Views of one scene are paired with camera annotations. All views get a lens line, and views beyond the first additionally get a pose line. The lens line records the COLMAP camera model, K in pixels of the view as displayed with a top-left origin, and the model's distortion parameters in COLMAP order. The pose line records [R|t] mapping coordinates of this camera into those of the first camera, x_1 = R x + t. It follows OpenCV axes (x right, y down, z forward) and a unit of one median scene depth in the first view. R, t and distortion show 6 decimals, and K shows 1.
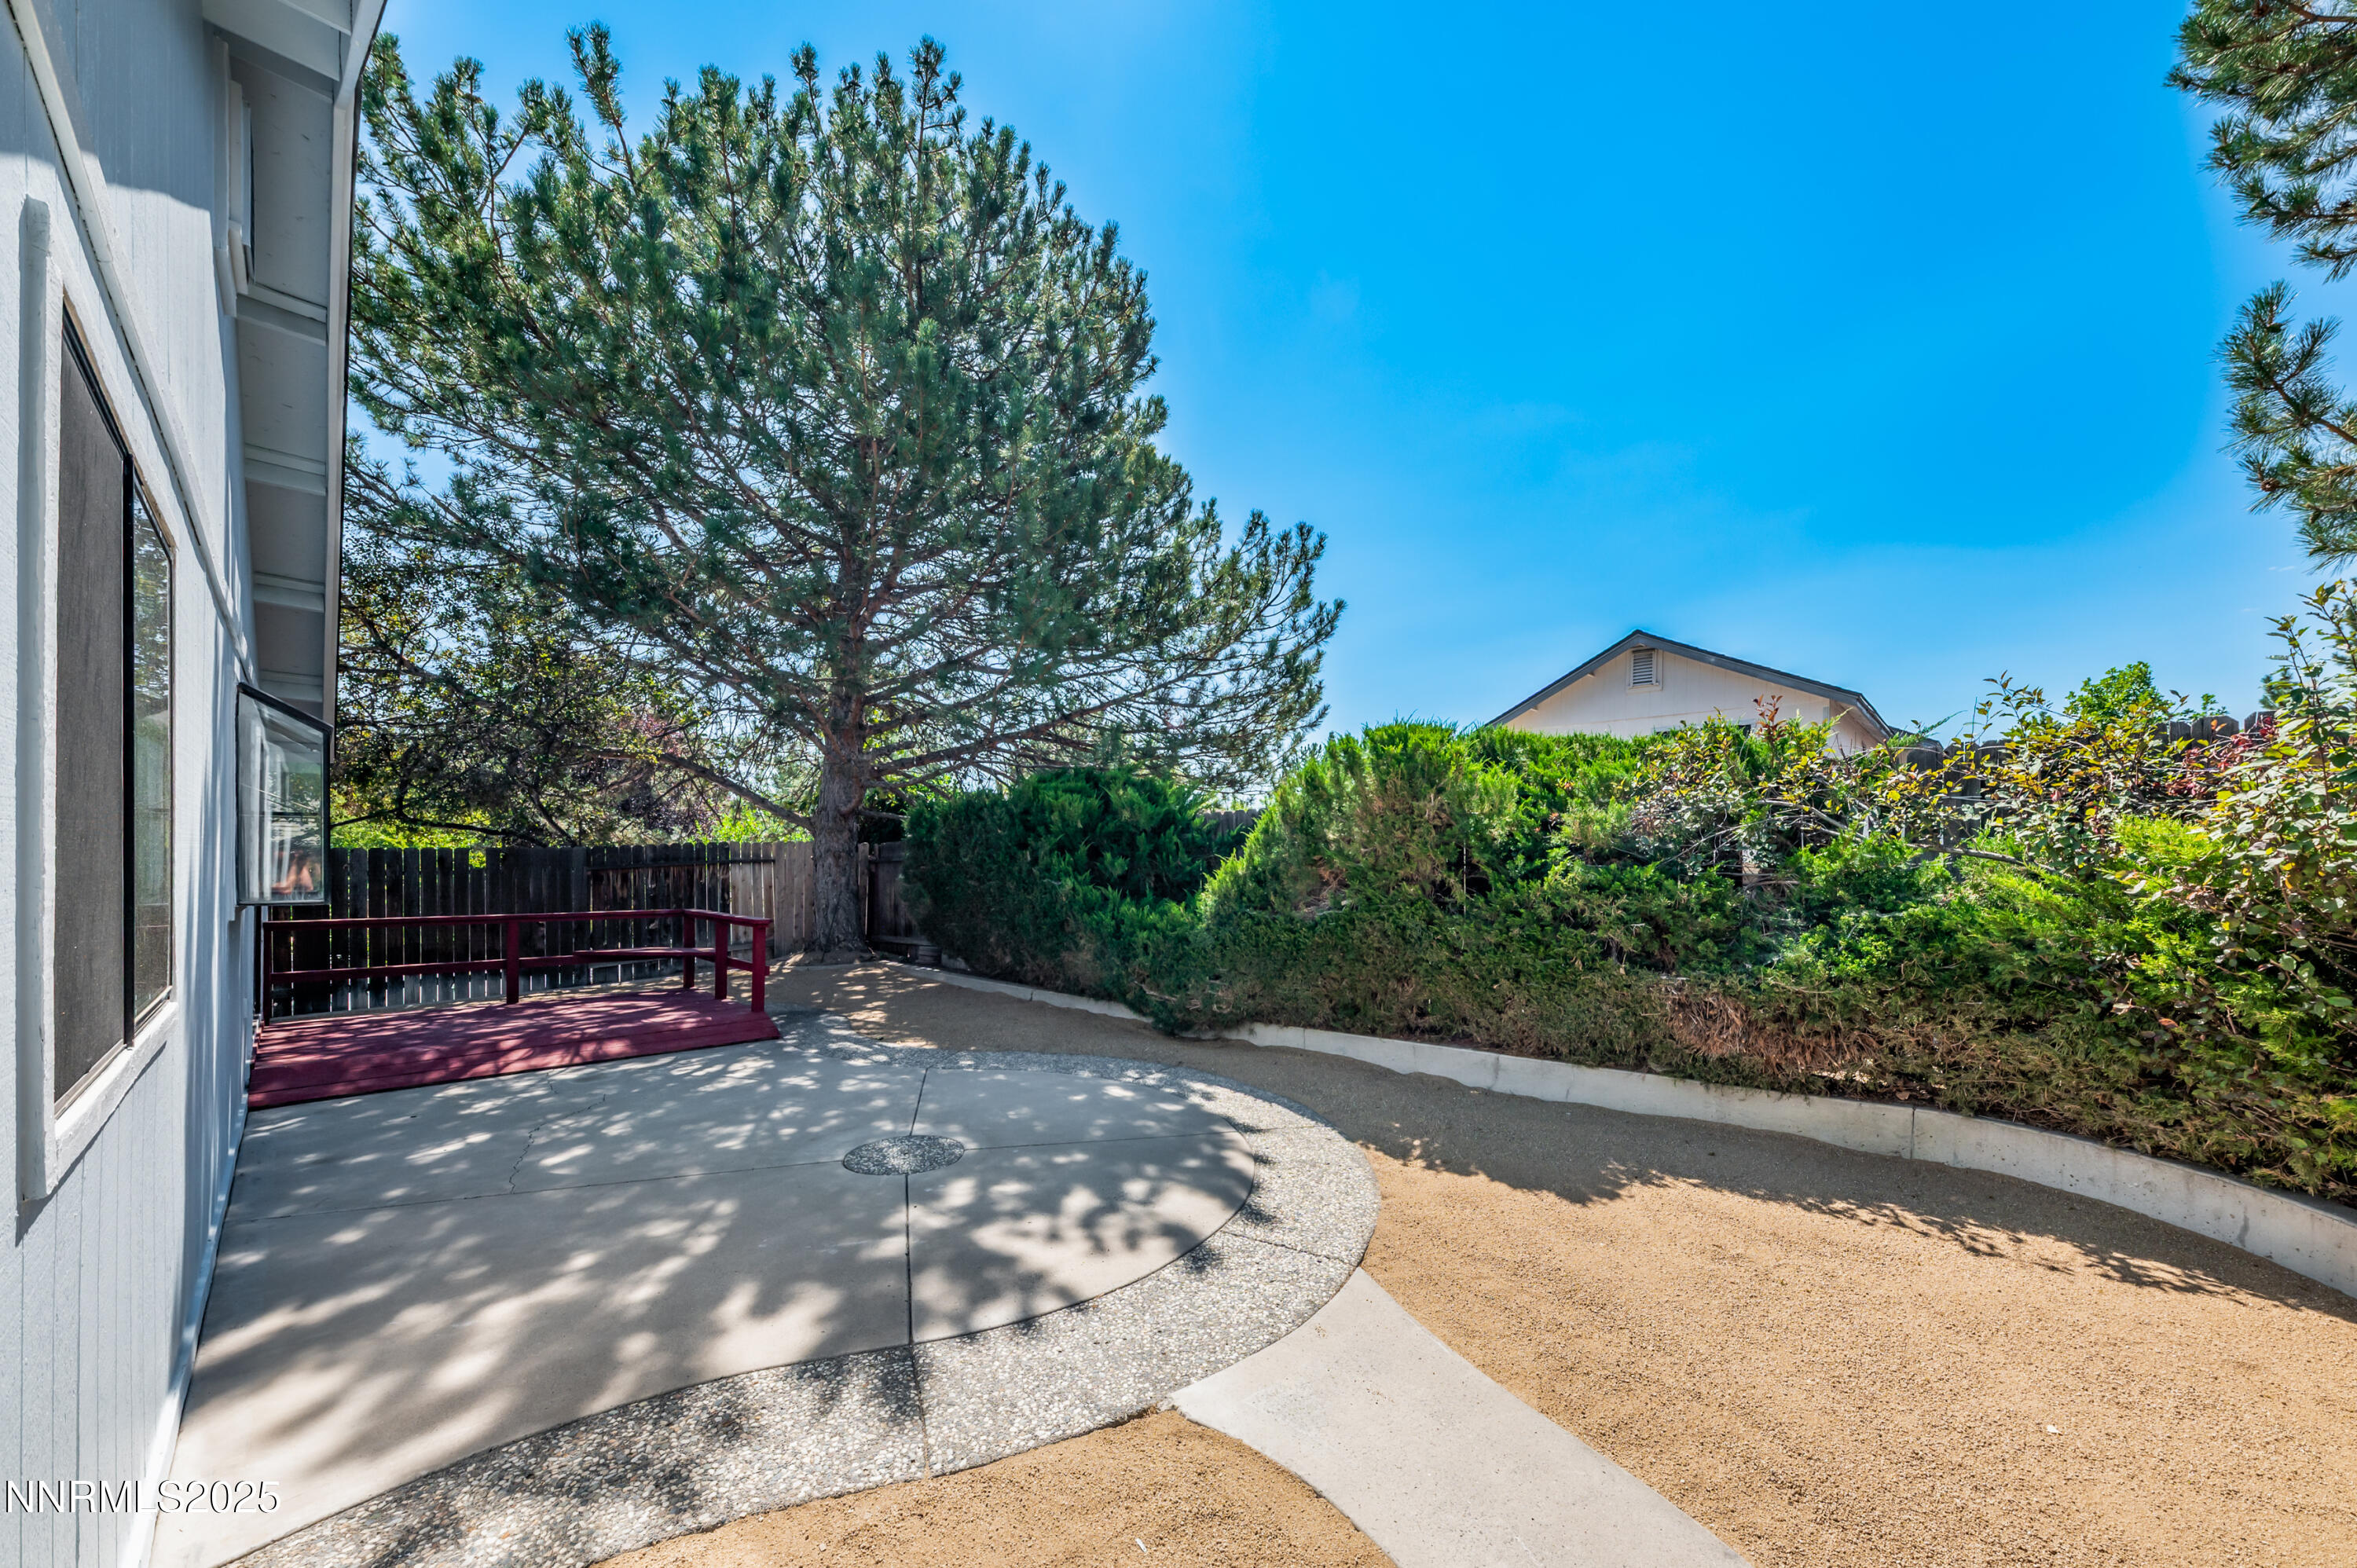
lens RADIAL K [[838.6, 0, 1179.1], [0, 838.6, 862.8], [0, 0, 1]] dist [0.000315, -0.000061]
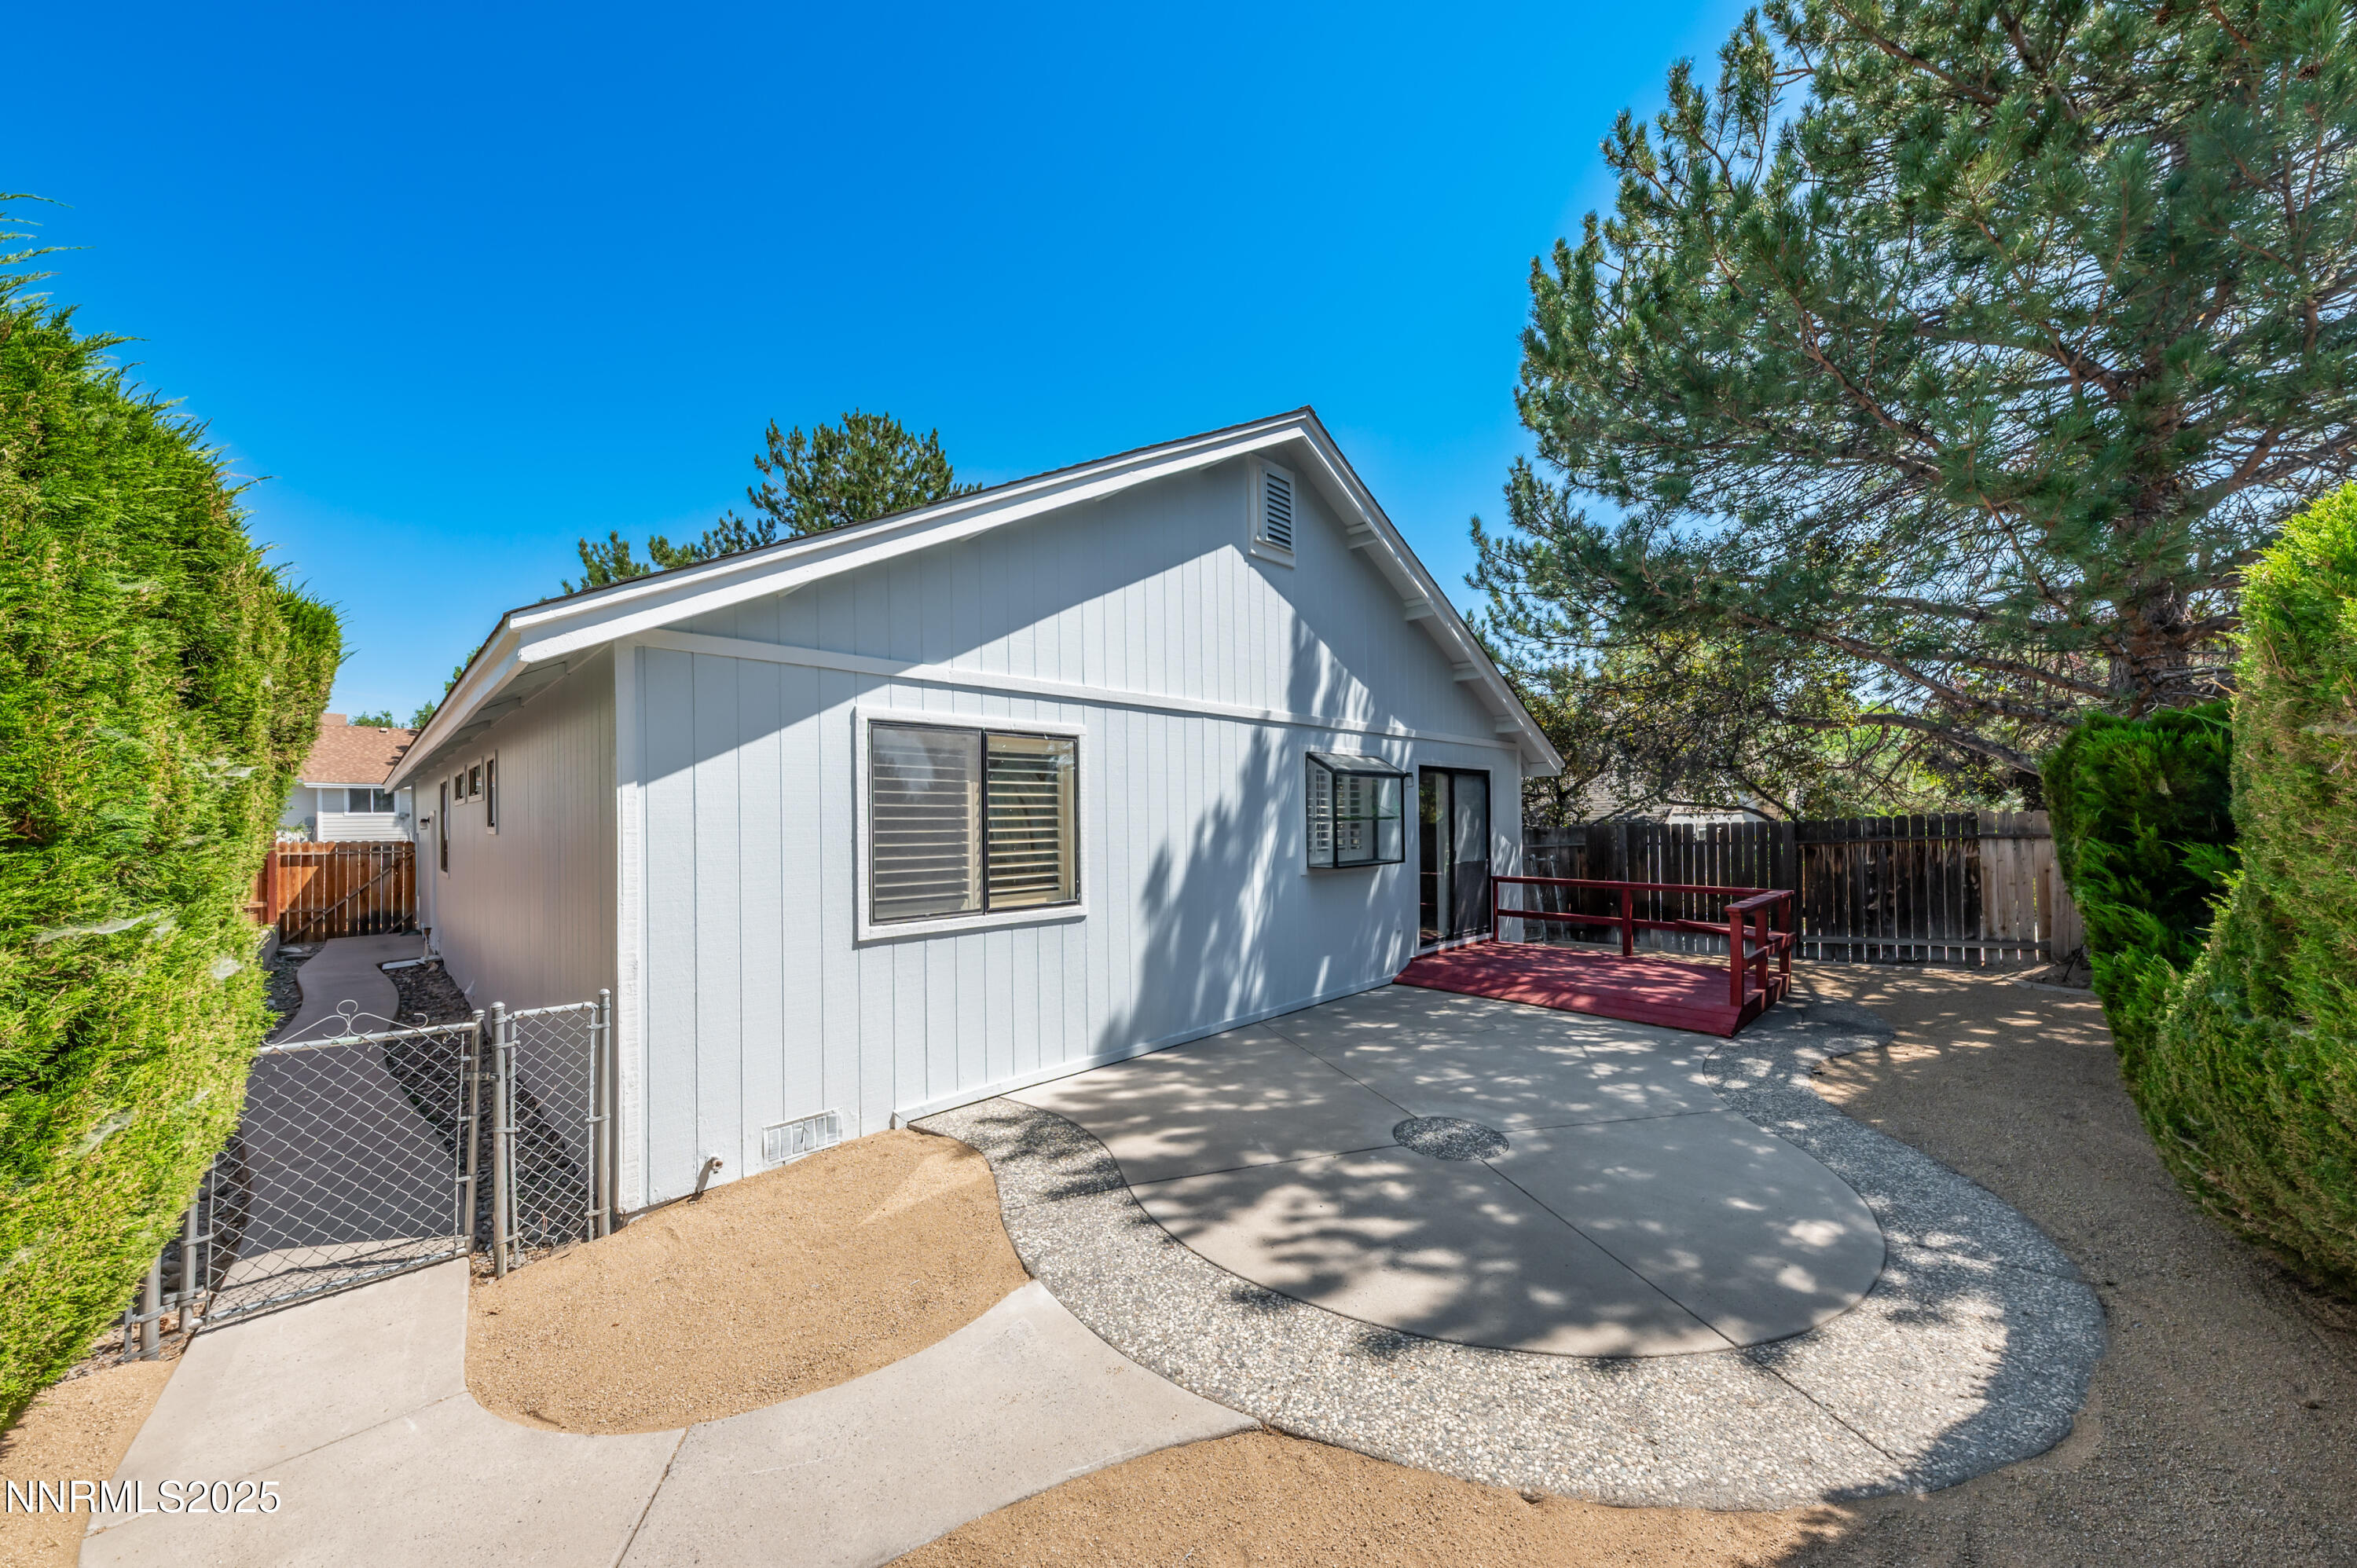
lens RADIAL K [[839.5, 0, 1216.1], [0, 839.5, 781.8], [0, 0, 1]] dist [0.011189, -0.004577]
pose [[-0.002362, -0.047788, -0.998855, 0.824158], [0.003368, 0.998851, -0.047796, -0.052018], [0.999992, -0.003477, -0.002199, 0.784769]]
